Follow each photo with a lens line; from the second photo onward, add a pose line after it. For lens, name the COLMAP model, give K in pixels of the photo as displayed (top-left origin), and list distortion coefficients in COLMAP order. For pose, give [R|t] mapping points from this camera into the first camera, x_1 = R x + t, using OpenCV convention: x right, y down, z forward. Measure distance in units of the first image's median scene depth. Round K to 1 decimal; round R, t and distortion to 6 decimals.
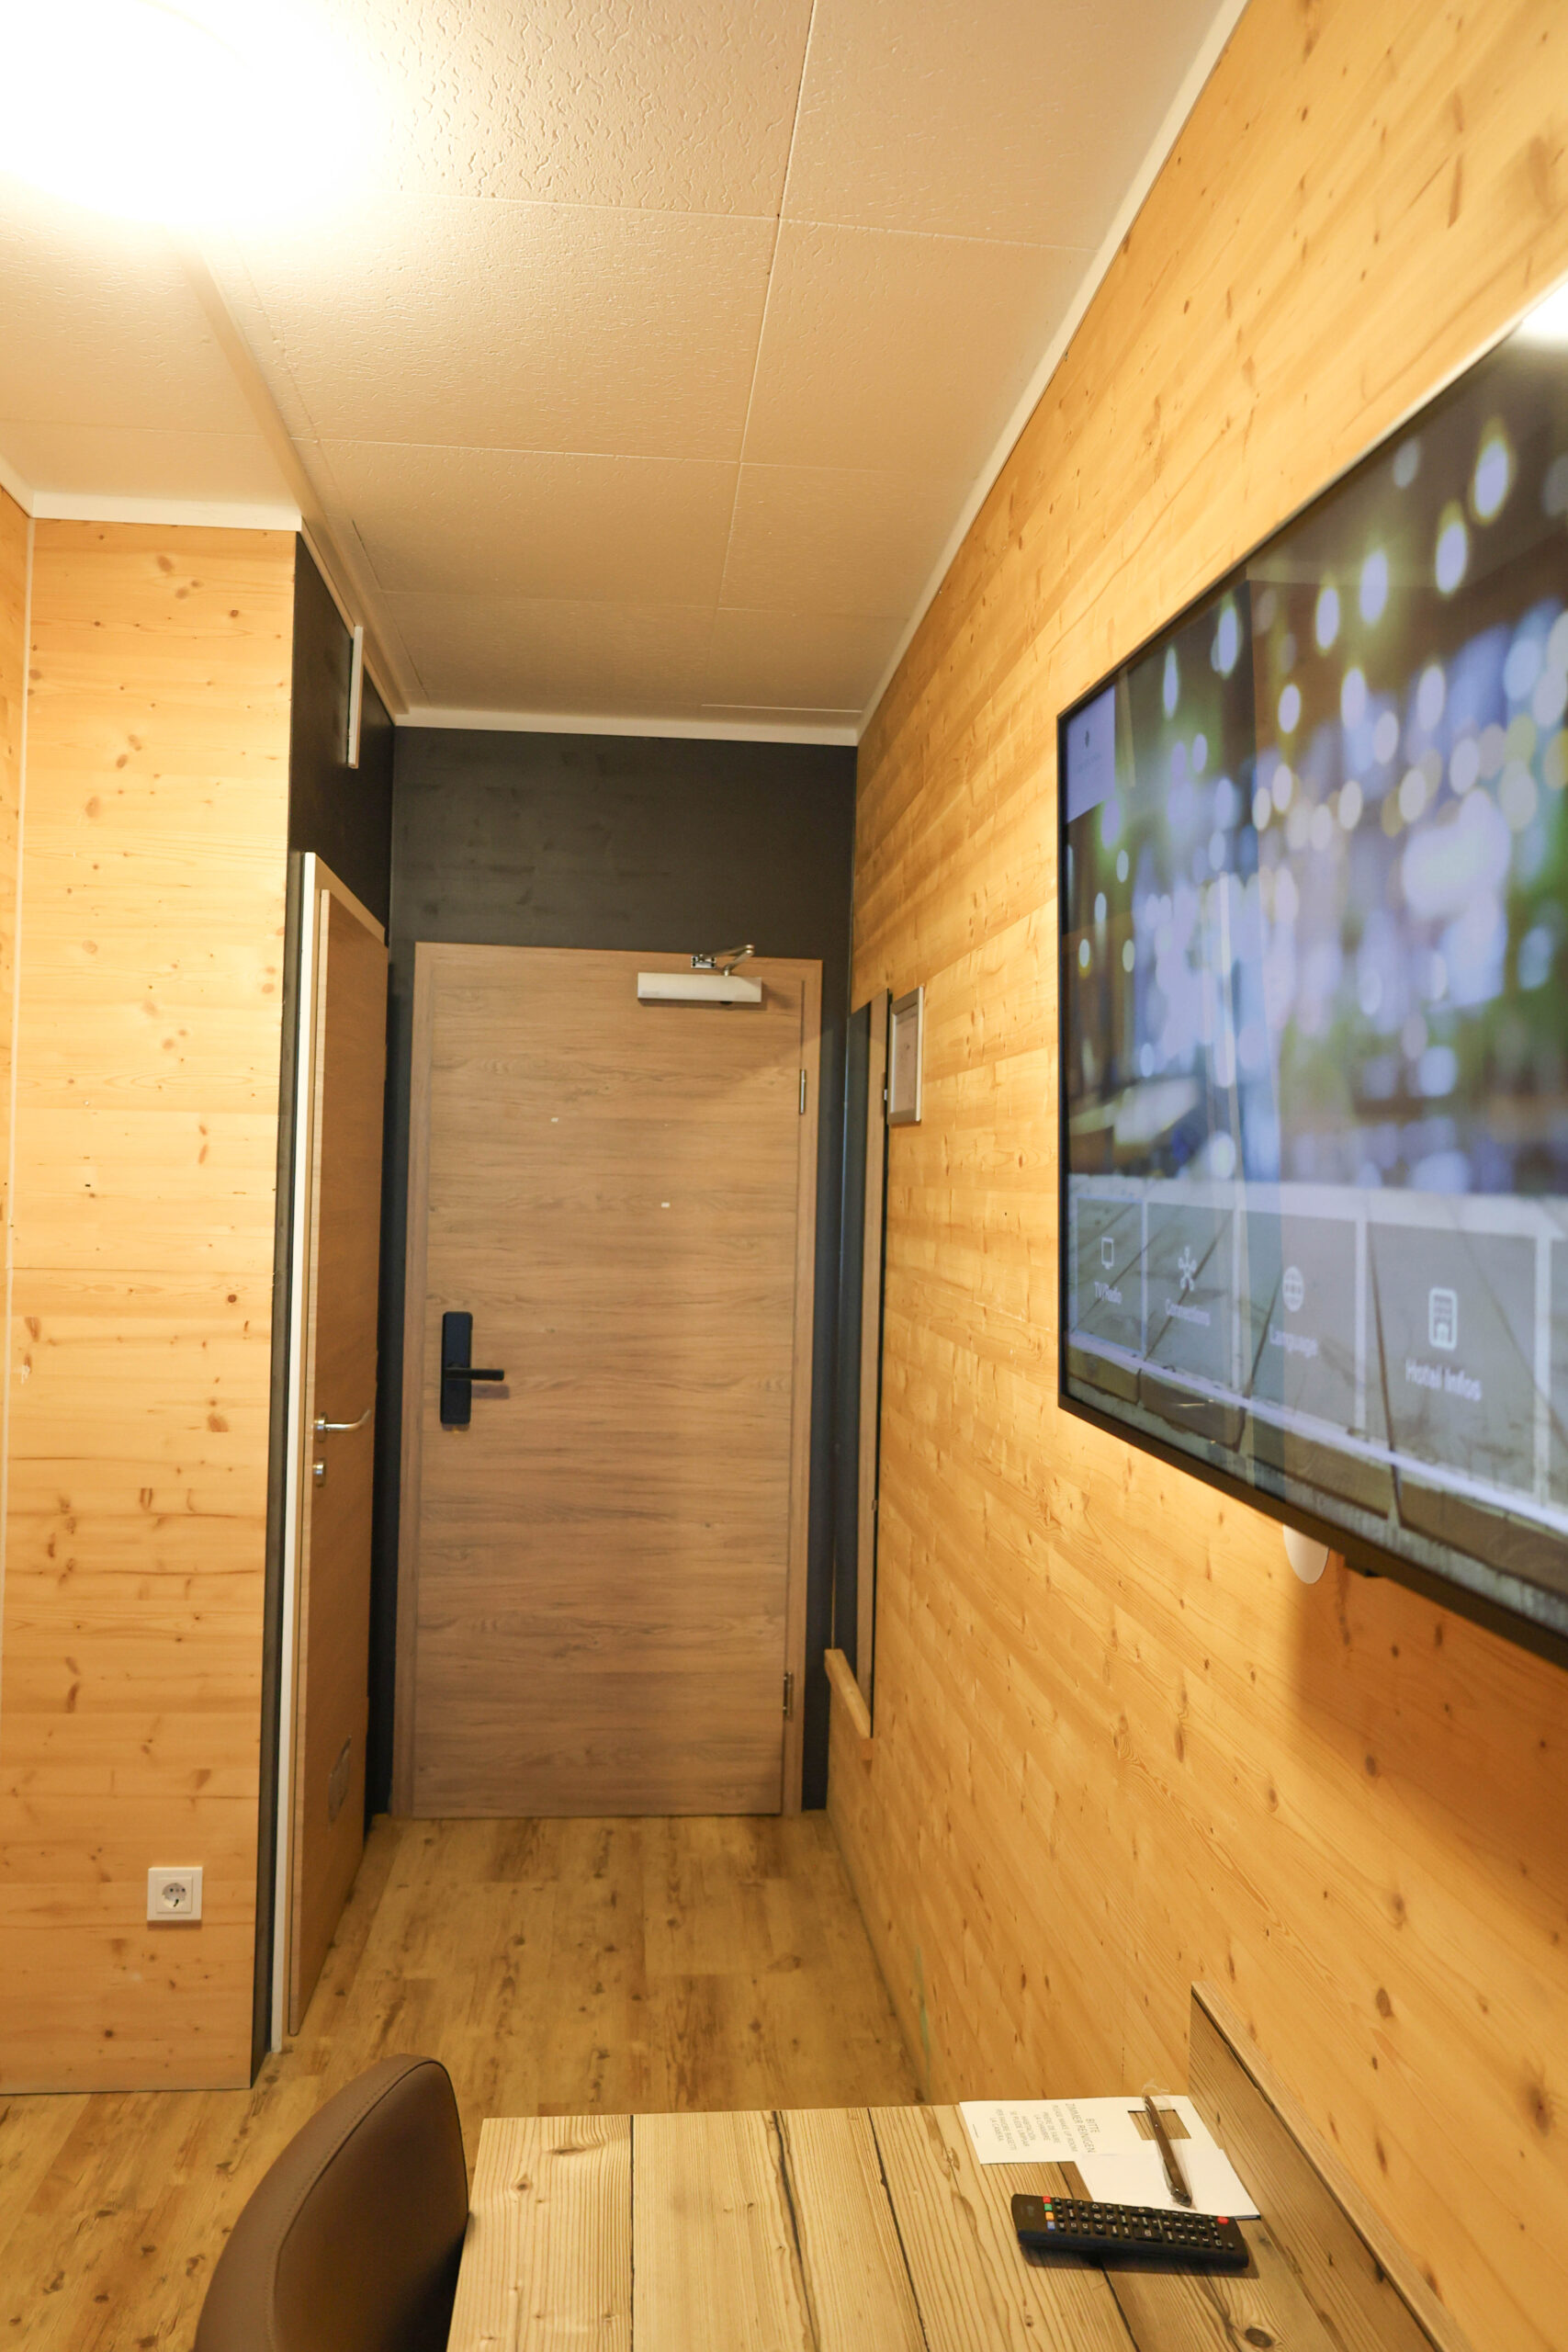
lens RADIAL K [[1612.6, 0, 790.3], [0, 1612.6, 1166.0], [0, 0, 1]] dist [-0.009615, 0.005044]
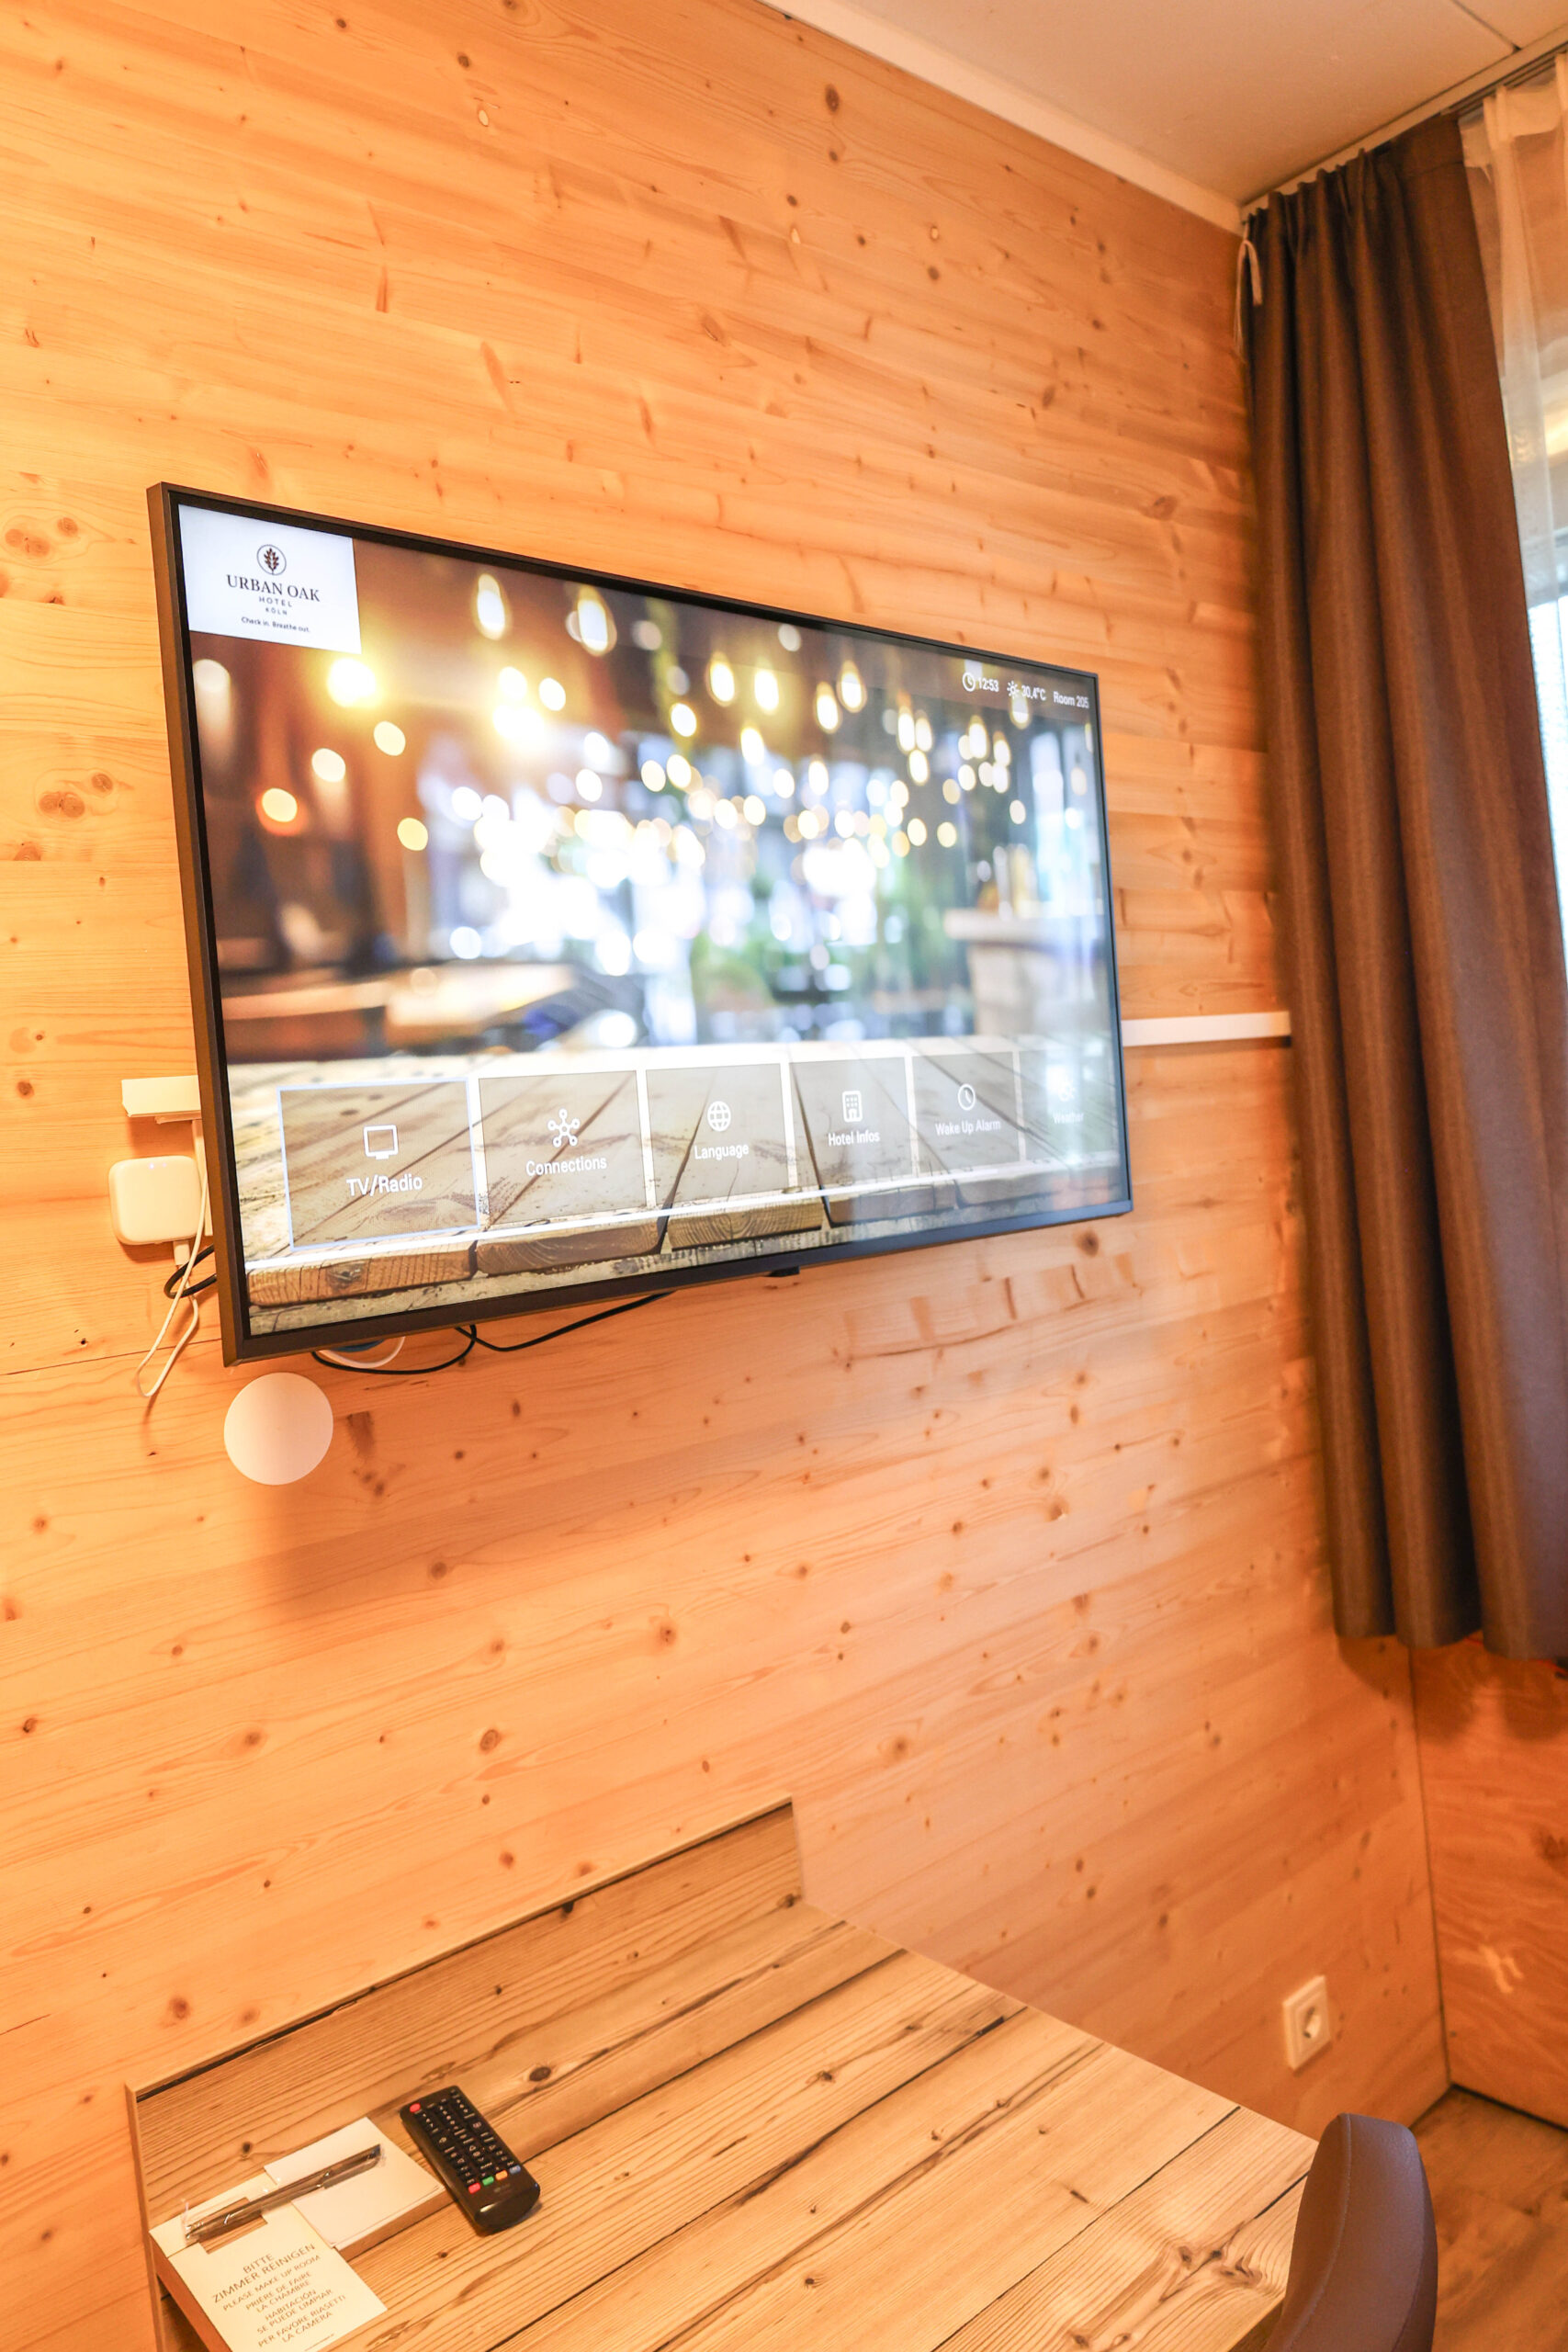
lens RADIAL K [[1653.8, 0, 788.4], [0, 1653.8, 1108.1], [0, 0, 1]] dist [-0.004345, 0.001952]
pose [[-0.569754, 0.024598, 0.821447, -0.405594], [0.071367, 0.997257, 0.019637, 0.018264], [-0.818711, 0.069812, -0.569946, 0.757427]]
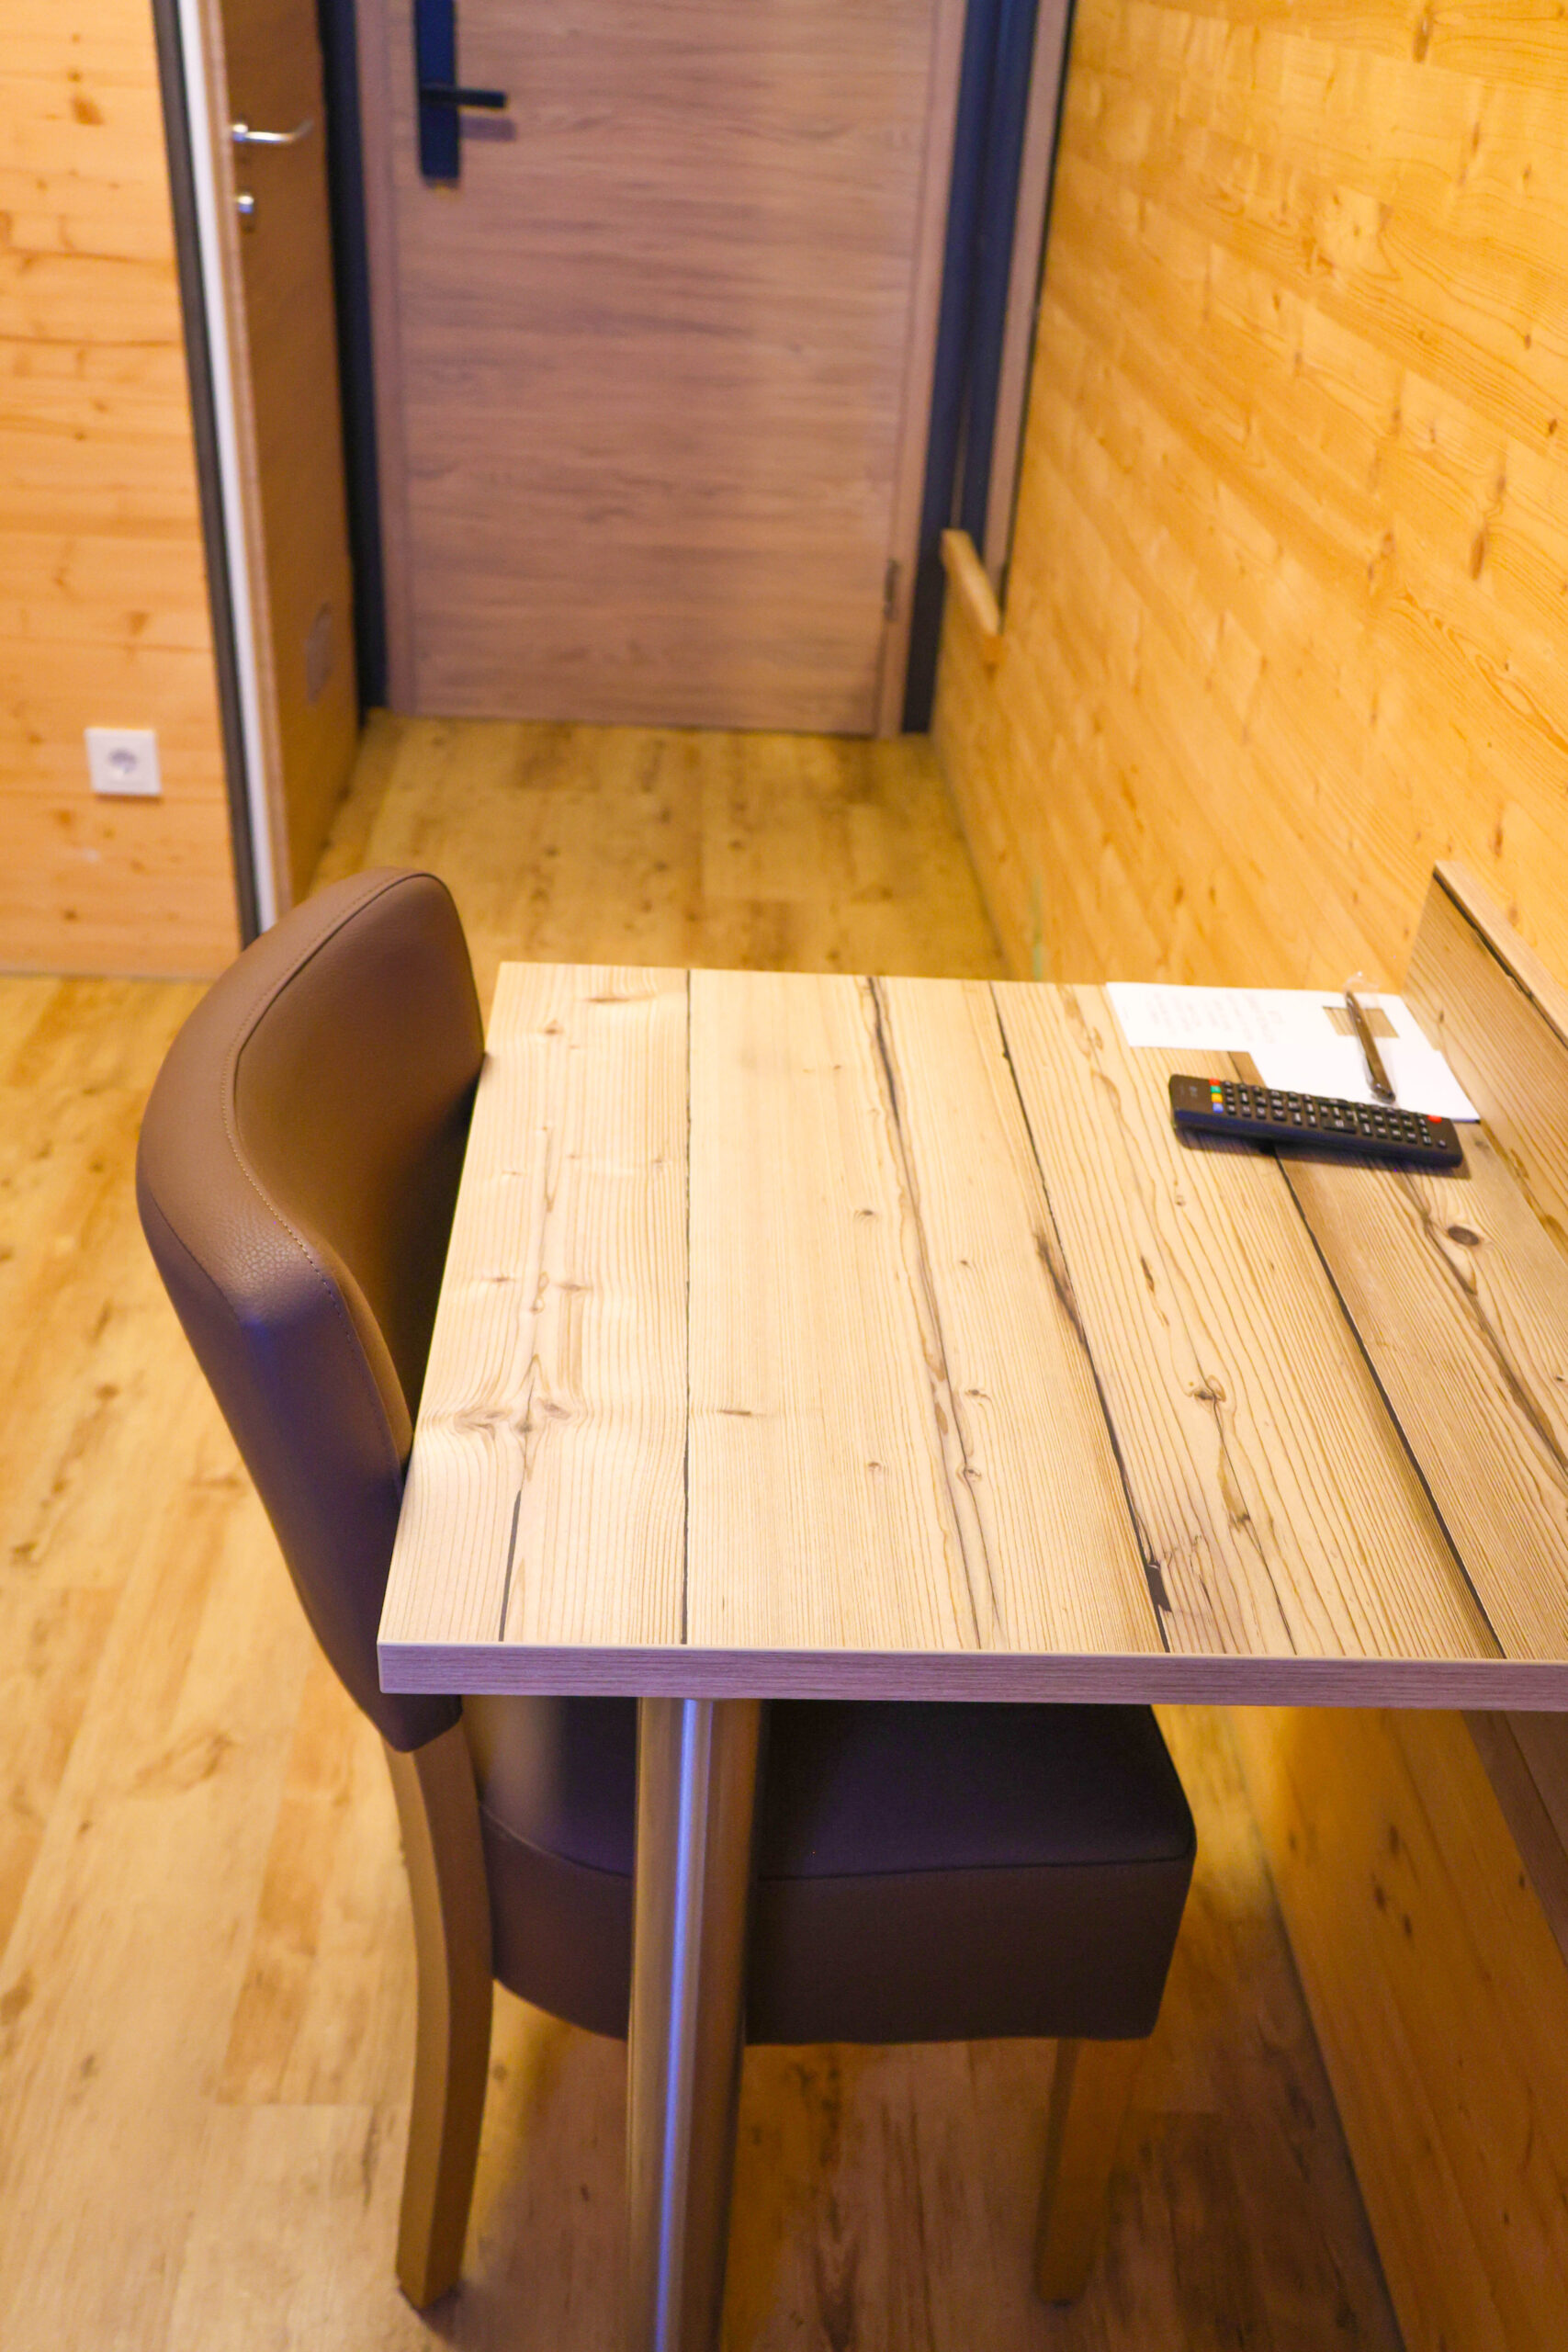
lens RADIAL K [[2020.4, 0, 784.0], [0, 2020.4, 1176.0], [0, 0, 1]] dist [0.007823, 0.006720]
pose [[0.997645, 0.060171, -0.032934, -0.008535], [-0.032627, 0.838595, 0.543777, 0.085342], [0.060337, -0.541422, 0.838583, 0.075668]]
